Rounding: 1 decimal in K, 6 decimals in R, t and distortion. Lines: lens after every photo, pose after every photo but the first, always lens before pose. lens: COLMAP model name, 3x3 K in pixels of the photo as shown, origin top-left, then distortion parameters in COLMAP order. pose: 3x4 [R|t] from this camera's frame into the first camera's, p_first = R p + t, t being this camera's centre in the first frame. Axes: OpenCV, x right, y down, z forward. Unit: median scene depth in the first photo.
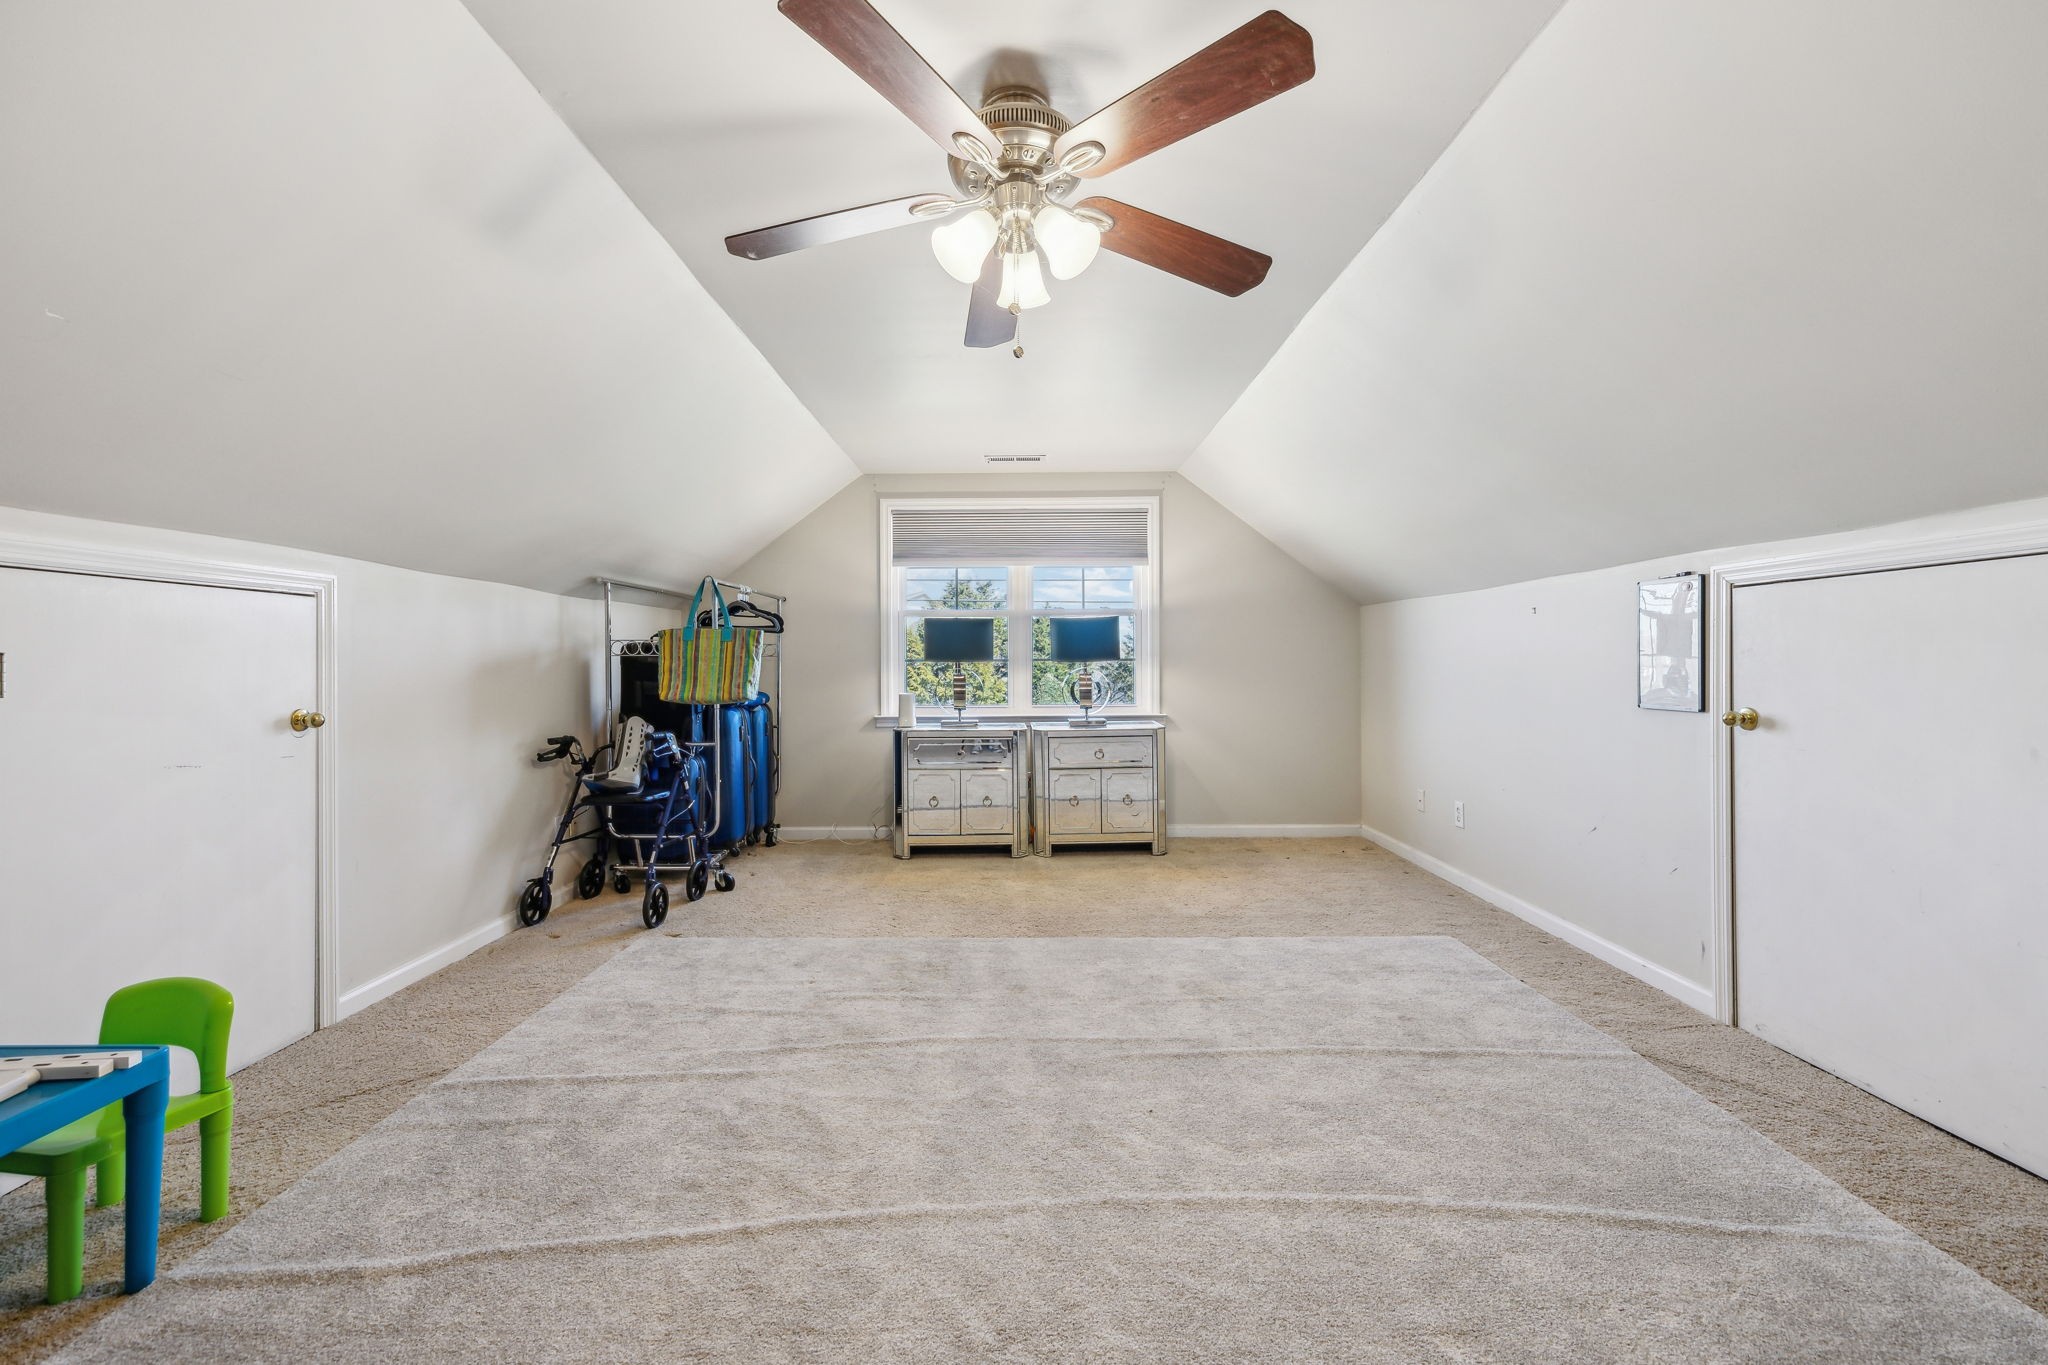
lens RADIAL K [[853.8, 0, 1021.3], [0, 853.8, 669.4], [0, 0, 1]] dist [0.002335, 0.000001]
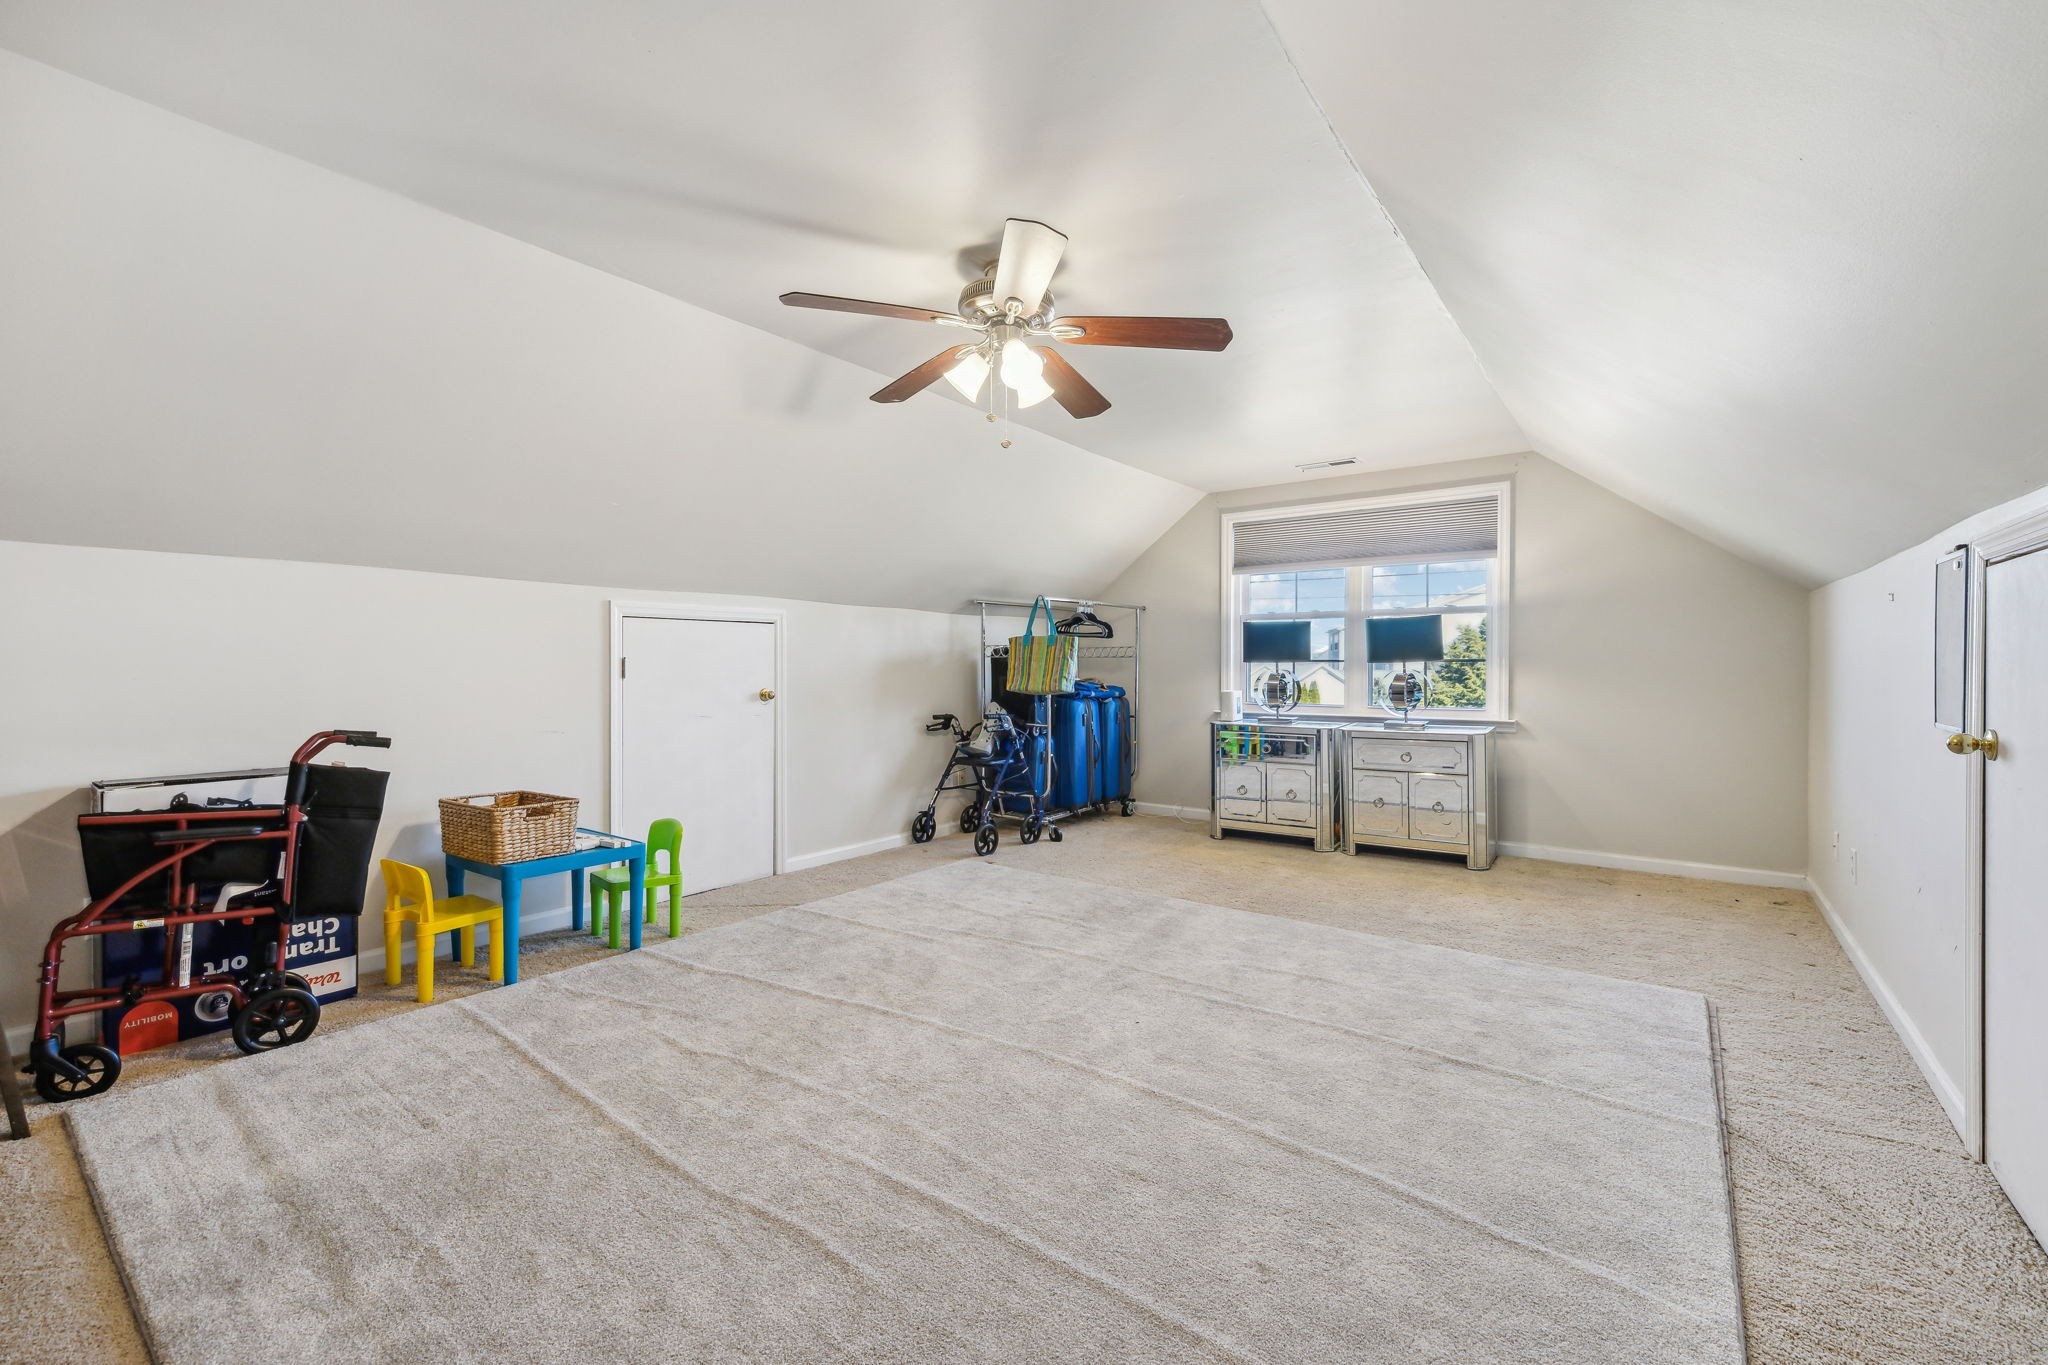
lens RADIAL K [[853.8, 0, 1024.3], [0, 853.8, 675.2], [0, 0, 1]] dist [0.002335, 0.000001]
pose [[0.802119, 0.012147, -0.597040, 0.410864], [-0.007331, 0.999918, 0.010495, -0.002182], [0.597119, -0.004041, 0.802142, -0.054816]]
